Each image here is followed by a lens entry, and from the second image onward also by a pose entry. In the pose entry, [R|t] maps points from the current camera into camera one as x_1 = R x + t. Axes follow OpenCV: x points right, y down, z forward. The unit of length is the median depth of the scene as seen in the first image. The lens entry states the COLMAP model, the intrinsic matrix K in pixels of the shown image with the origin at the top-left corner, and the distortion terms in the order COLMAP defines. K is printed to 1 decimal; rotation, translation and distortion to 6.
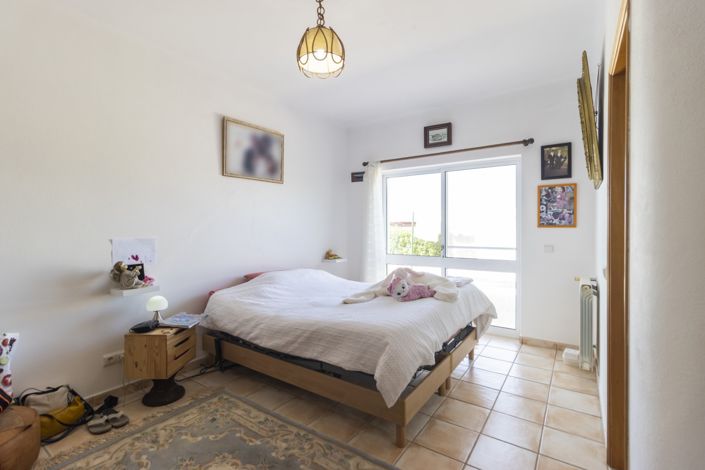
lens RADIAL K [[324.8, 0, 351.5], [0, 324.8, 232.2], [0, 0, 1]] dist [0.000767, 0.000389]
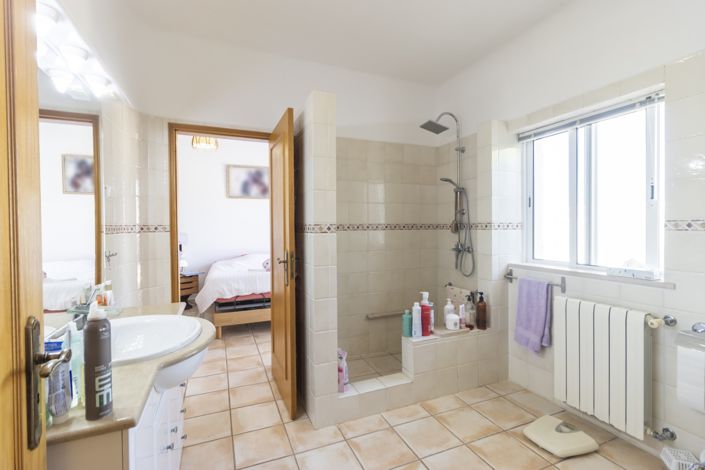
lens RADIAL K [[324.8, 0, 353.9], [0, 324.8, 233.2], [0, 0, 1]] dist [0.000767, 0.000389]
pose [[0.855483, 0.006411, -0.517791, 1.069054], [-0.004622, 0.999978, 0.004744, 0.003646], [0.517810, -0.001665, 0.855494, -0.143005]]
